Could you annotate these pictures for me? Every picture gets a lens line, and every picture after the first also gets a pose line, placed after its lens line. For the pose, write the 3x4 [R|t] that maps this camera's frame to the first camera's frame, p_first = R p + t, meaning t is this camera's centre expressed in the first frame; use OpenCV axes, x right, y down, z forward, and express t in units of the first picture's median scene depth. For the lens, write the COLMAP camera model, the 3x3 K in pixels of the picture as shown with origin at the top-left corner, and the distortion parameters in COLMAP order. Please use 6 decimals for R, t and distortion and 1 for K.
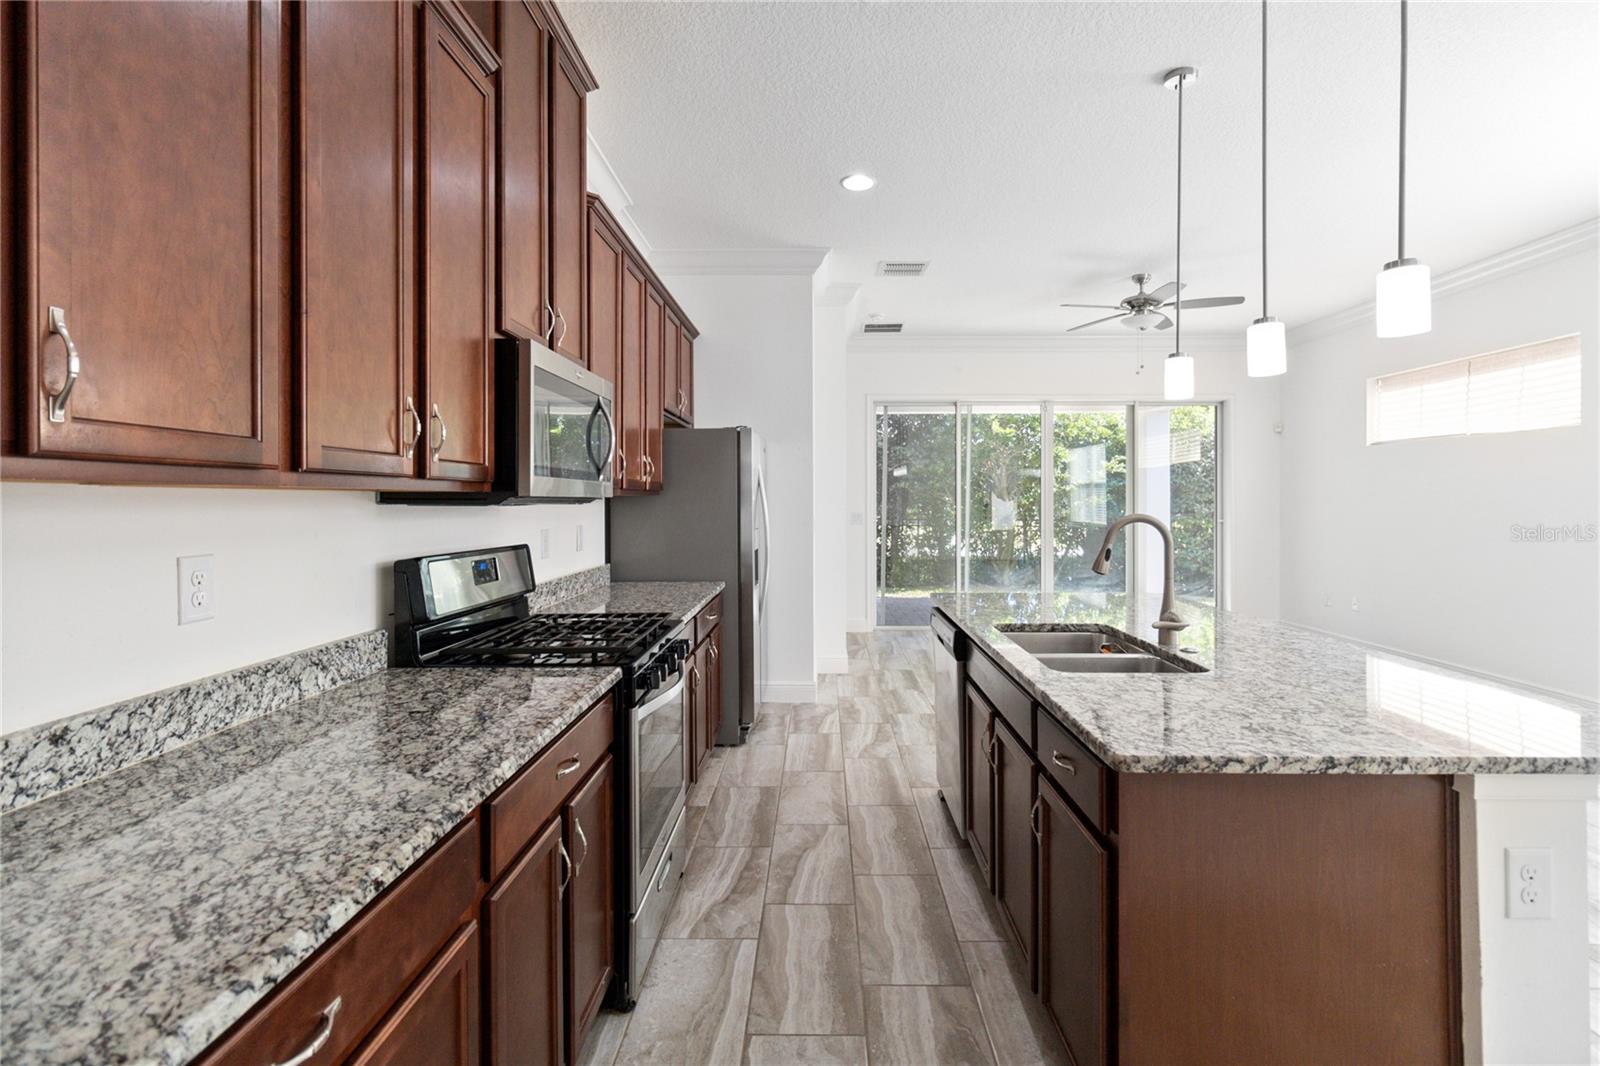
lens RADIAL K [[736.7, 0, 805.0], [0, 736.7, 500.5], [0, 0, 1]] dist [0.002518, 0.000381]
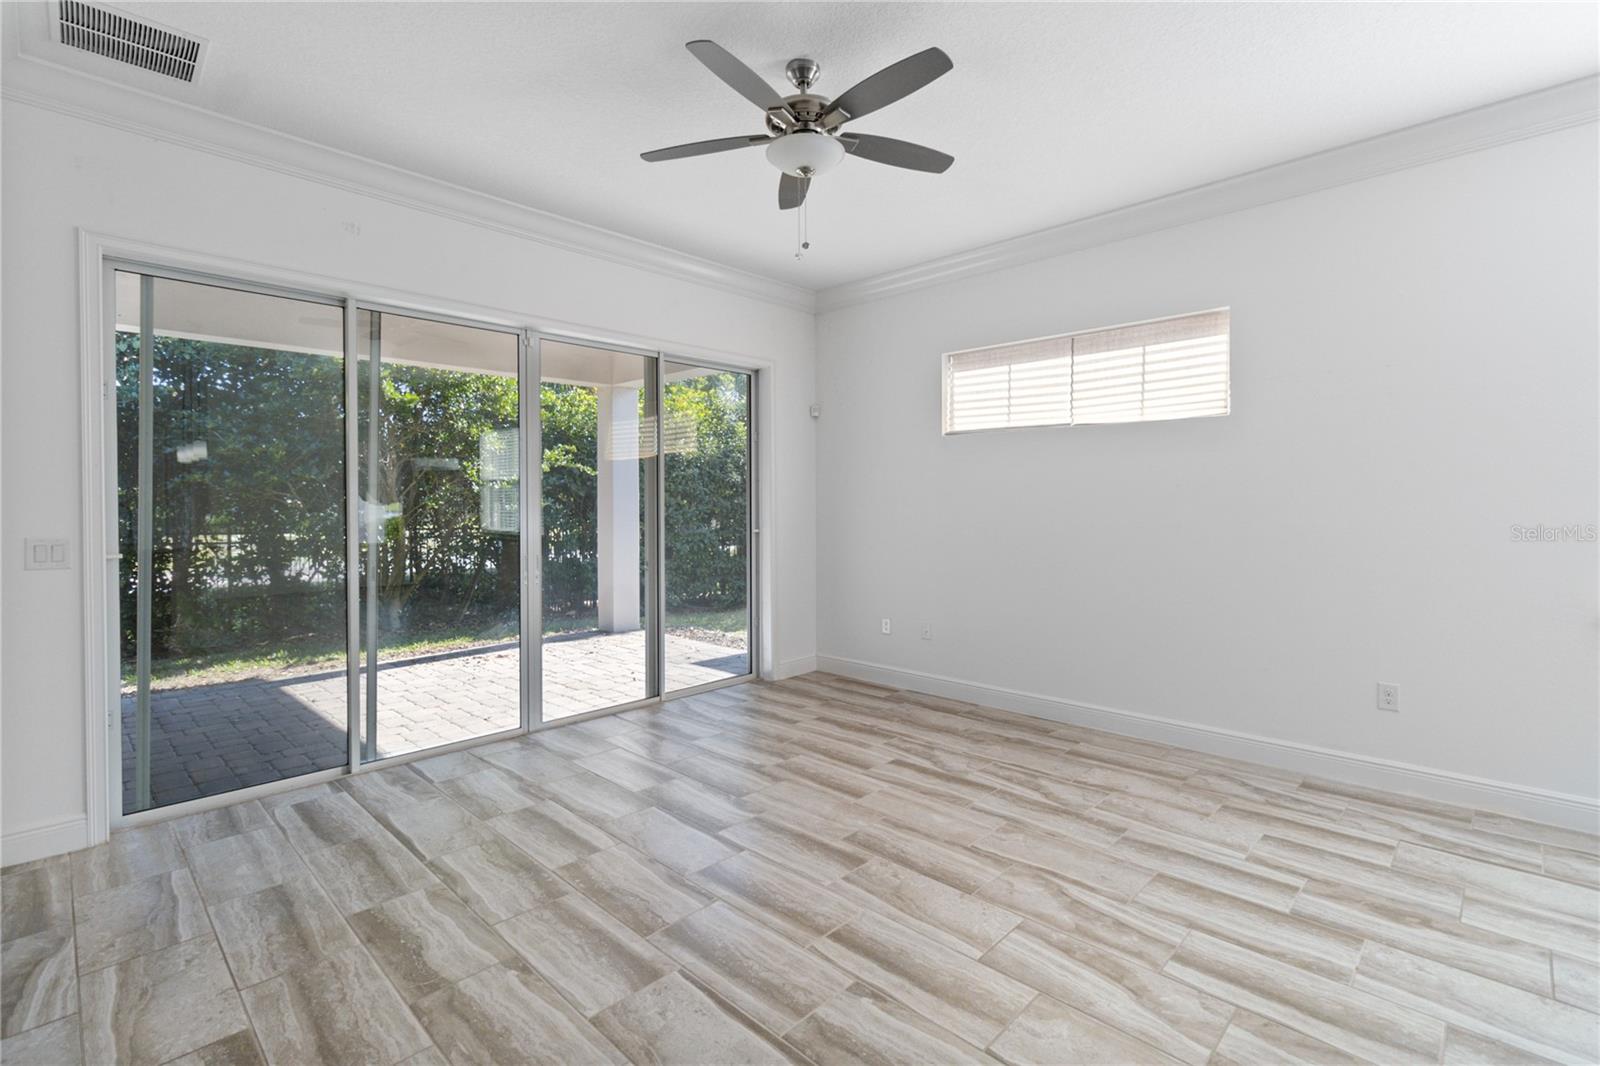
lens RADIAL K [[735.1, 0, 806.9], [0, 735.1, 513.2], [0, 0, 1]] dist [-0.000846, 0.000130]
pose [[0.677860, -0.010001, 0.735123, 0.082816], [0.000211, 0.999910, 0.013409, -0.001704], [-0.735191, -0.008934, 0.677801, 0.655815]]
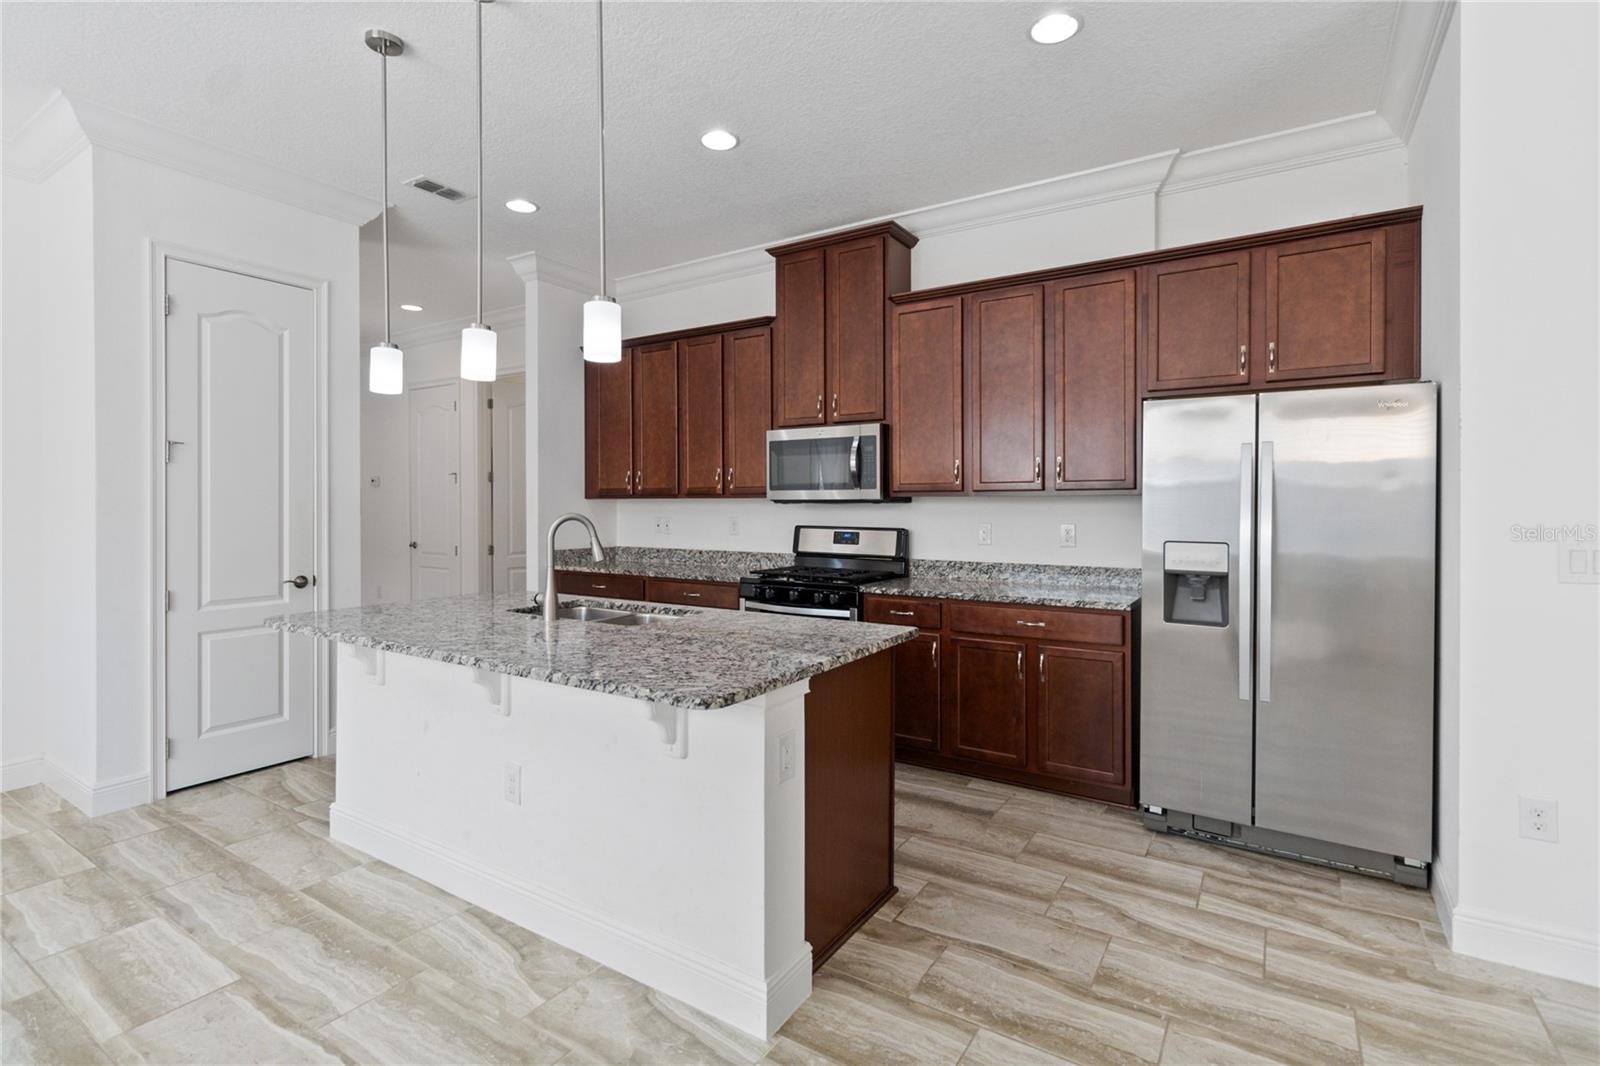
lens RADIAL K [[747.6, 0, 810.7], [0, 747.6, 508.9], [0, 0, 1]] dist [0.000956, -0.000176]
pose [[-0.517051, 0.011554, -0.855876, 0.547128], [0.005439, 0.999933, 0.010213, -0.000423], [0.855937, 0.000626, -0.517079, 0.825510]]
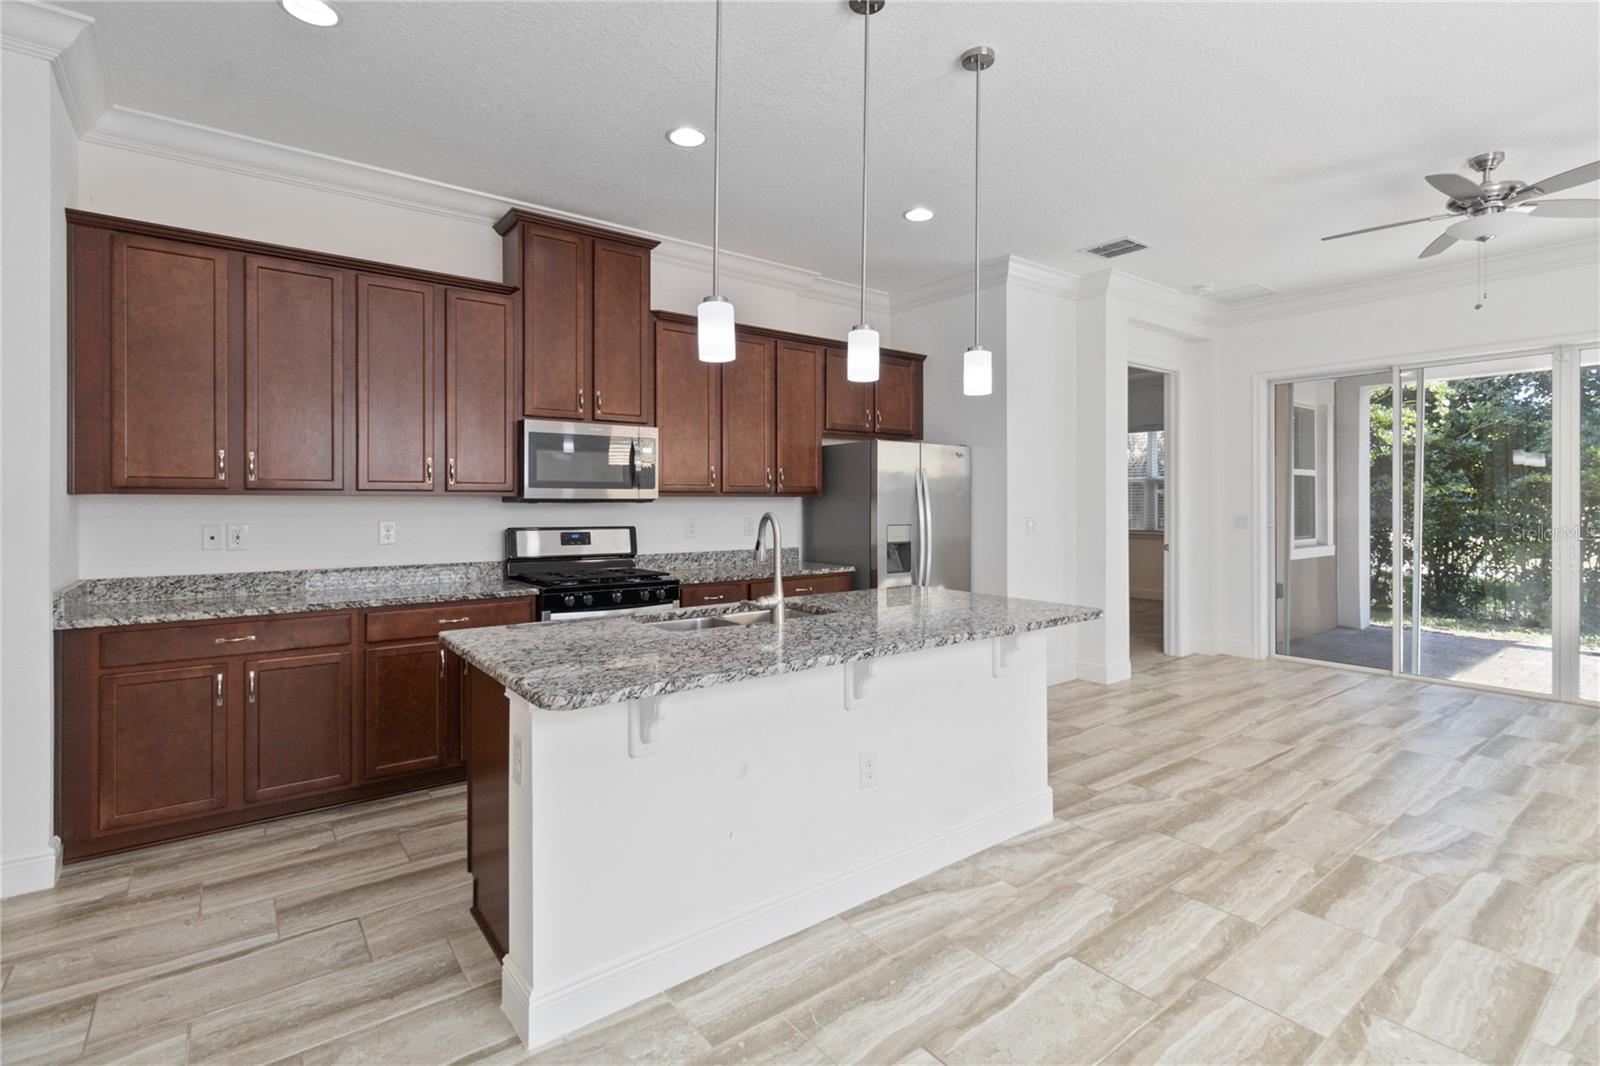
lens RADIAL K [[752.8, 0, 813.9], [0, 752.8, 504.4], [0, 0, 1]] dist [0.000728, -0.000053]
pose [[0.630828, 0.006288, -0.775897, 0.602291], [-0.000639, 0.999971, 0.007585, -0.002187], [0.775923, -0.004289, 0.630813, 0.118820]]
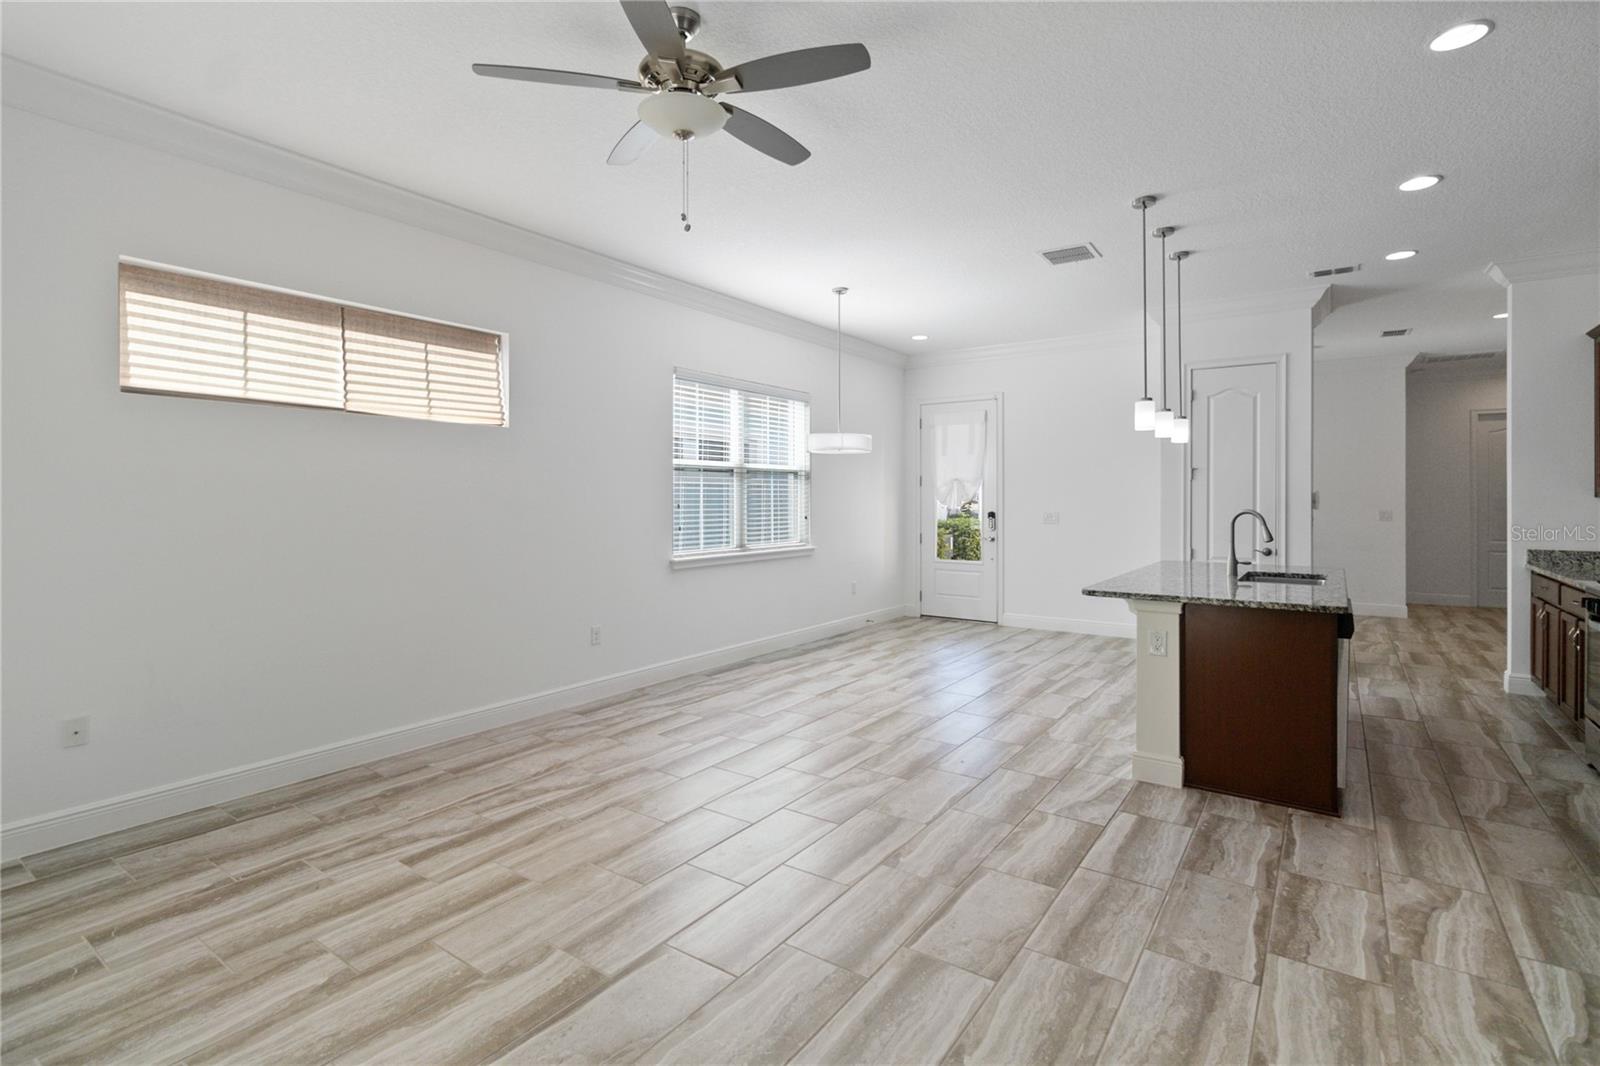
lens RADIAL K [[752.8, 0, 813.9], [0, 752.8, 504.4], [0, 0, 1]] dist [0.000728, -0.000053]
pose [[-0.834916, 0.000386, 0.550378, 0.133311], [0.002864, 0.999989, 0.003643, -0.002882], [-0.550370, 0.004618, -0.834908, 1.350745]]
